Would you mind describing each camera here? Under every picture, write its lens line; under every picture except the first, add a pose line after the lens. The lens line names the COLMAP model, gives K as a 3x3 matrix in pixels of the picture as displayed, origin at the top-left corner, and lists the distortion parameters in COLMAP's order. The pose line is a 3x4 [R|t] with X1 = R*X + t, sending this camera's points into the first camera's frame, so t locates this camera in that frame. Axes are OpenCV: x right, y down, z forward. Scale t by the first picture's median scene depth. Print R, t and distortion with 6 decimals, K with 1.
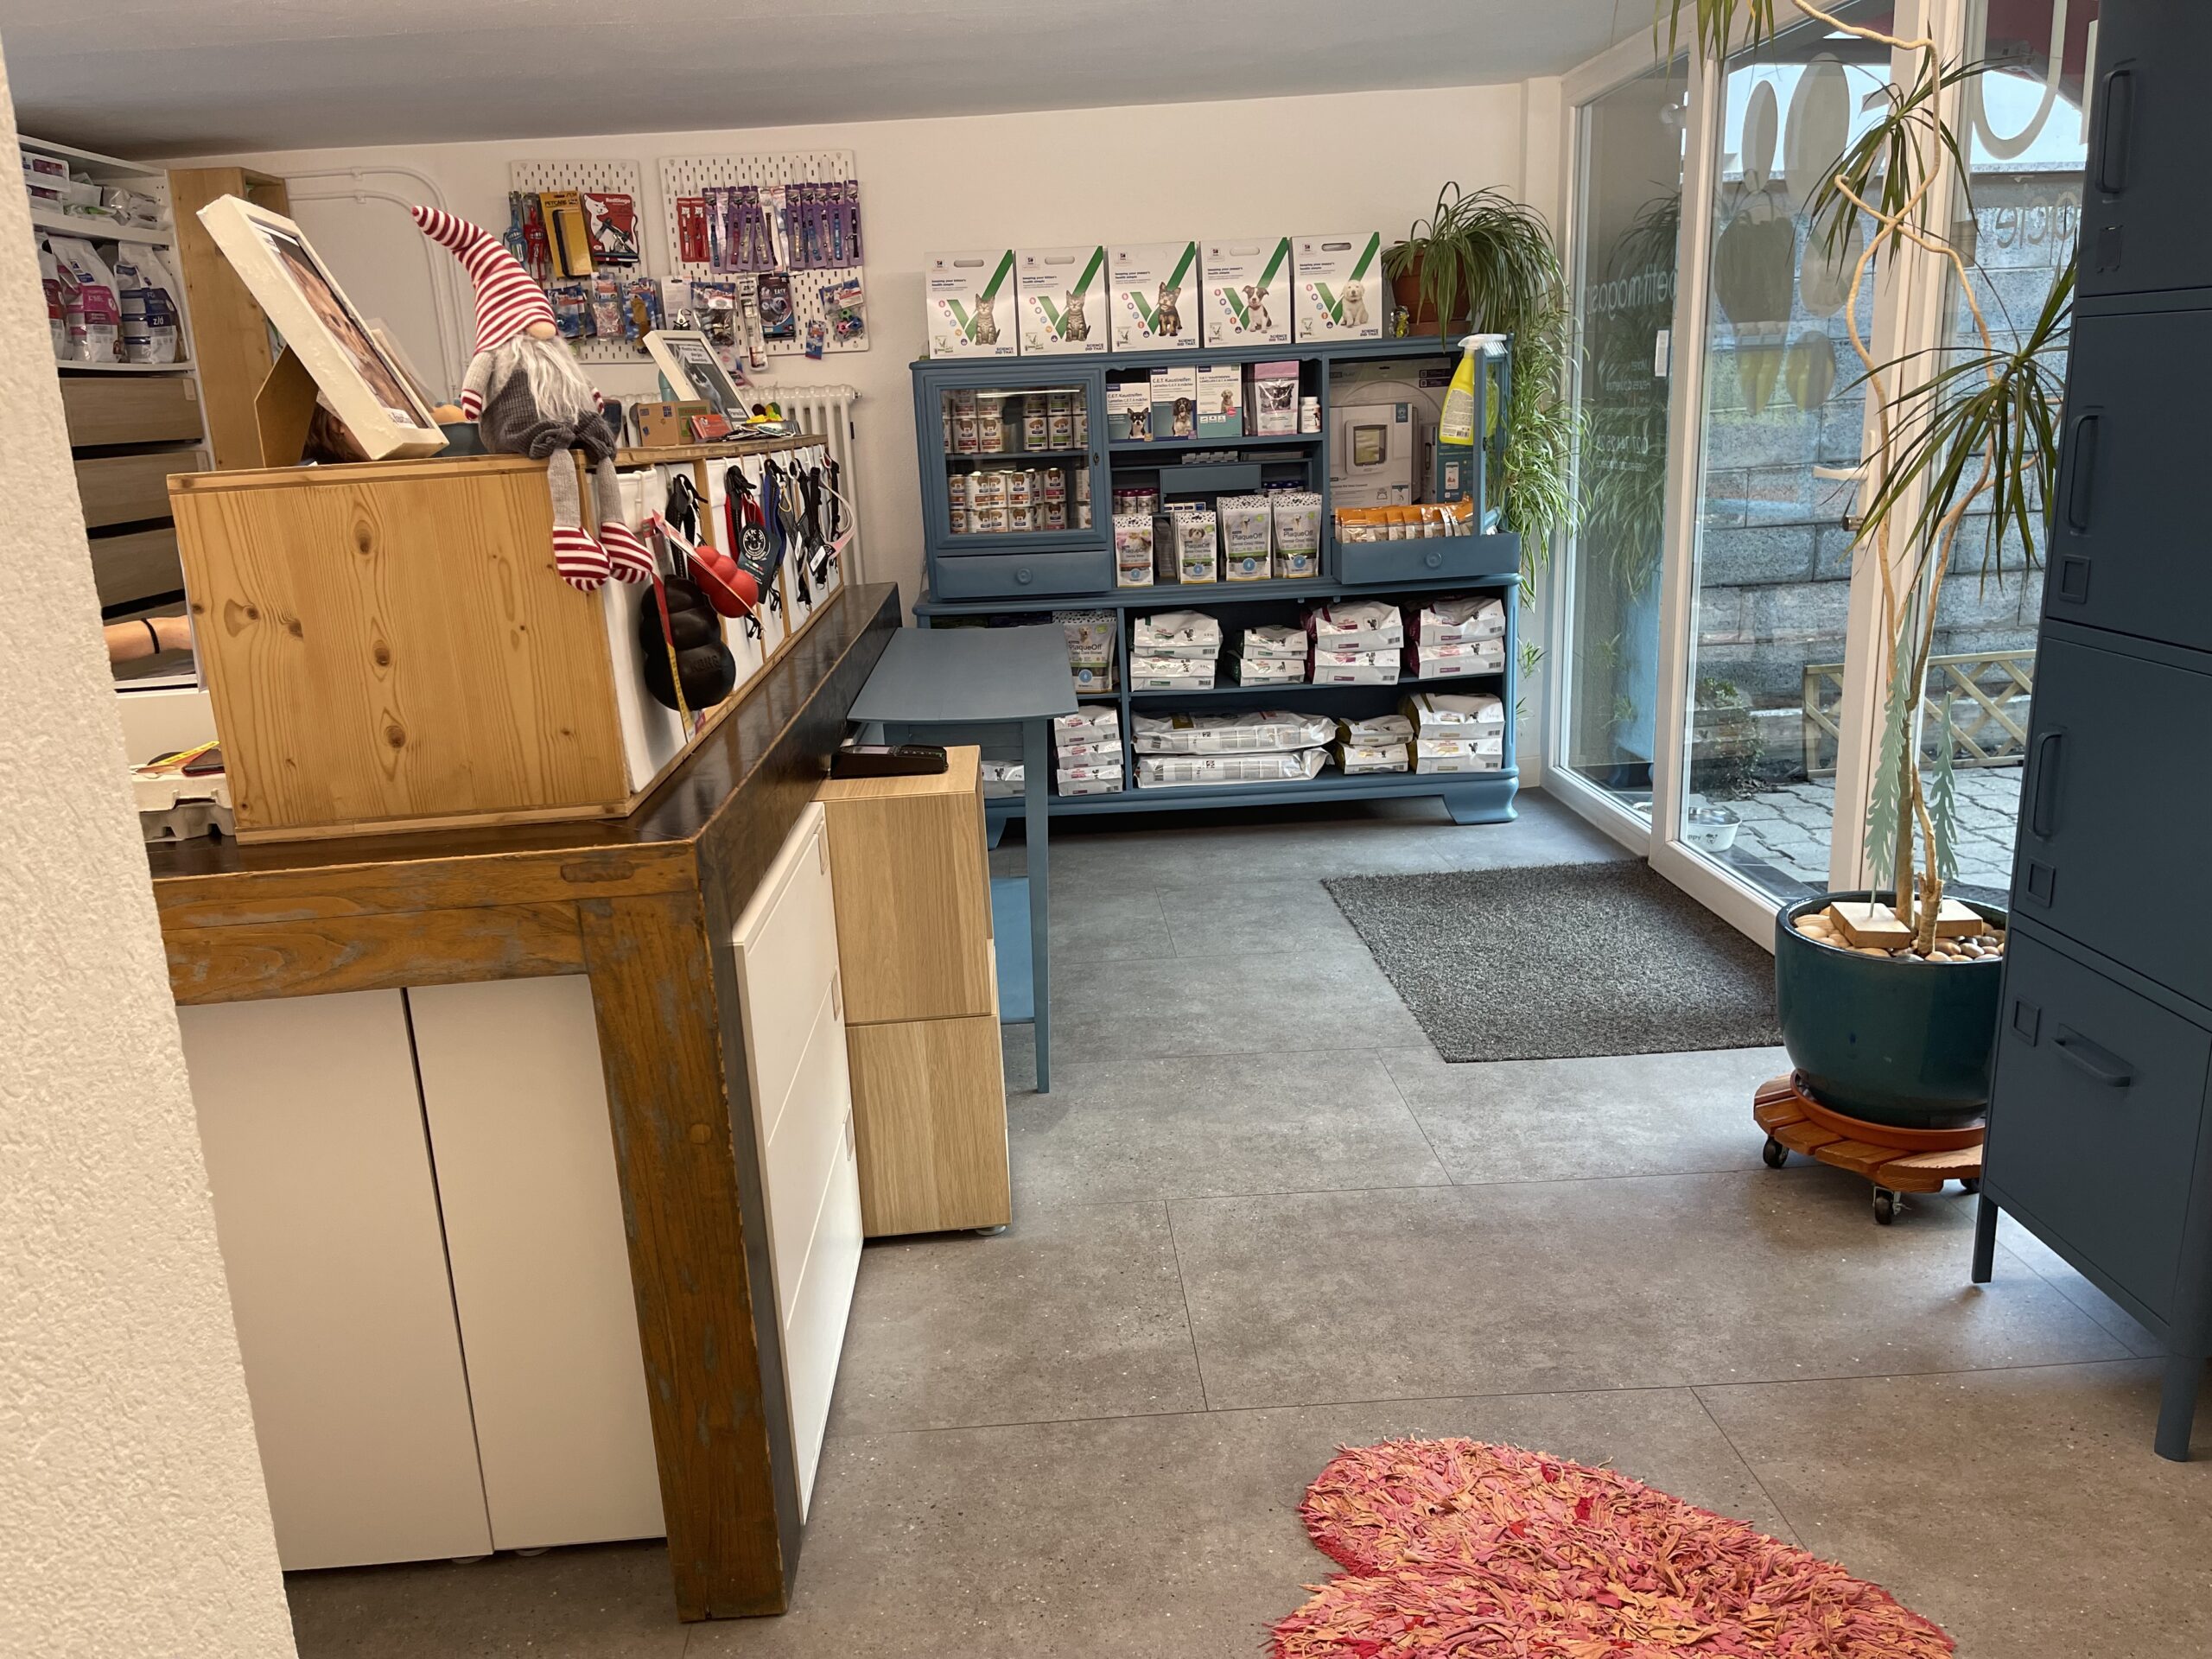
lens RADIAL K [[1646.6, 0, 1107.8], [0, 1646.6, 825.0], [0, 0, 1]] dist [-0.027532, -0.020842]
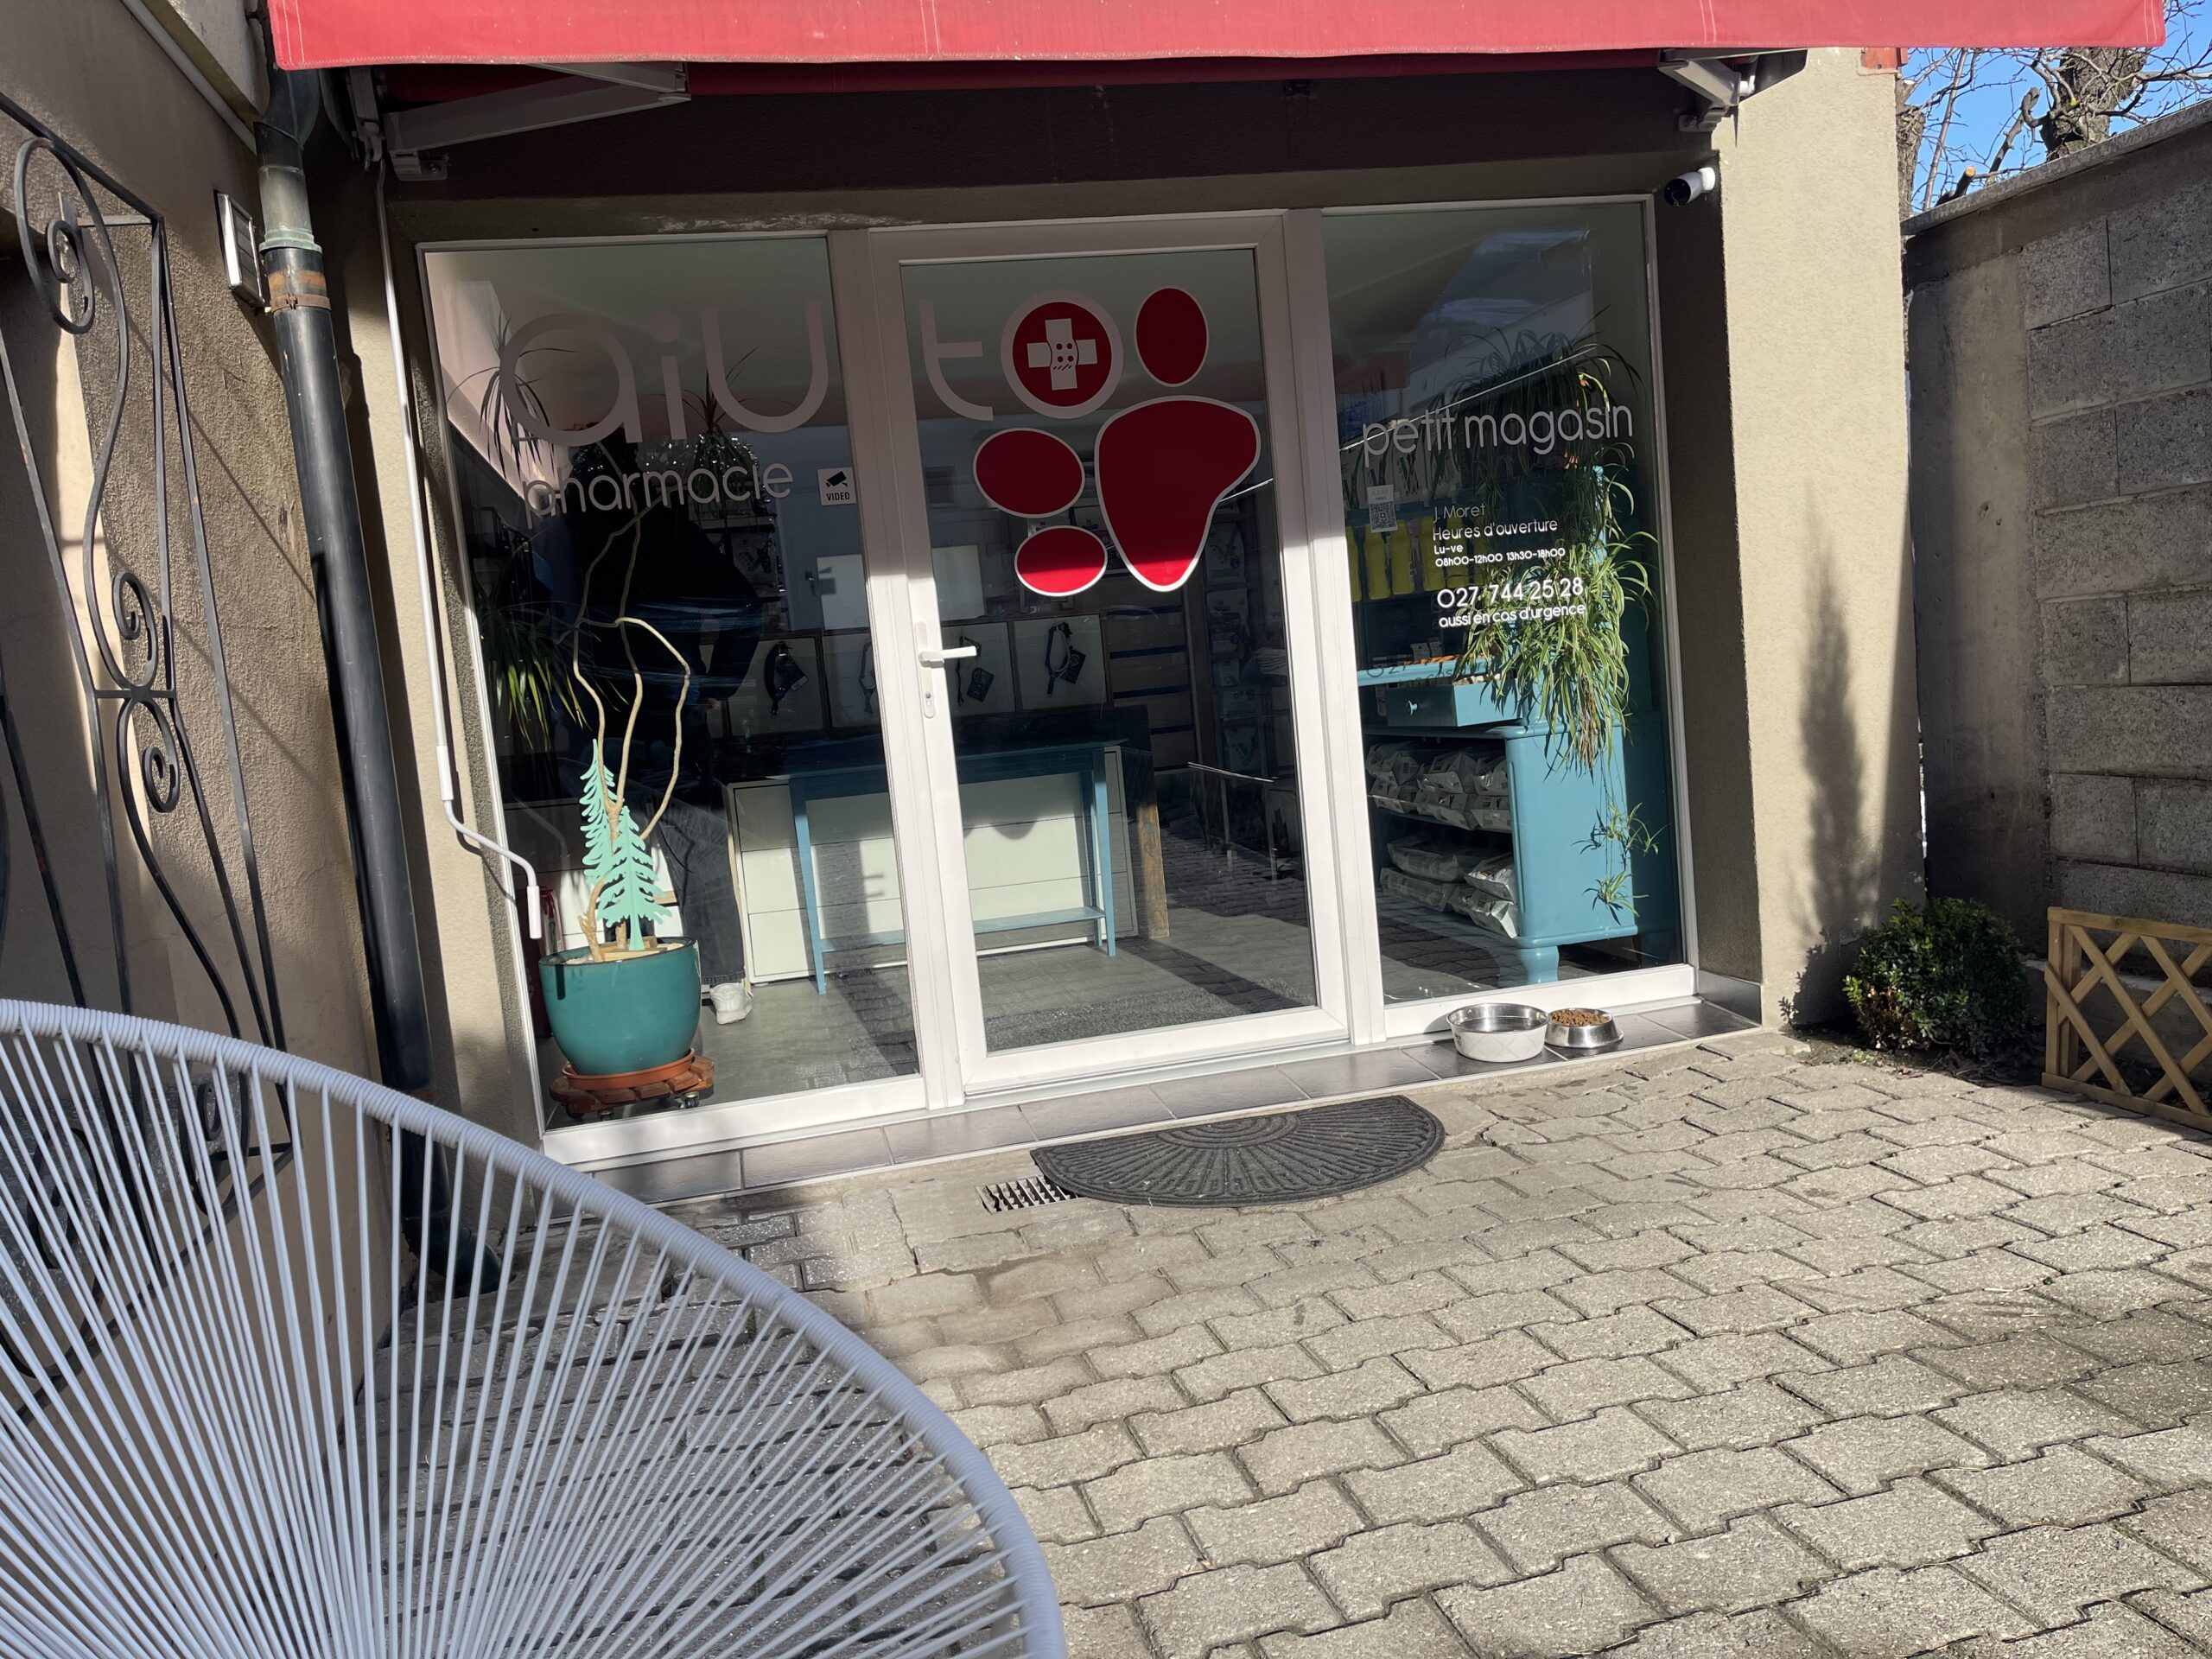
lens RADIAL K [[1646.6, 0, 1107.5], [0, 1646.6, 830.9], [0, 0, 1]] dist [-0.027532, -0.020842]
pose [[0.192932, 0.132786, -0.972186, 0.934218], [-0.179833, 0.978803, 0.098001, -0.116839], [0.964592, 0.155923, 0.212722, 0.492662]]
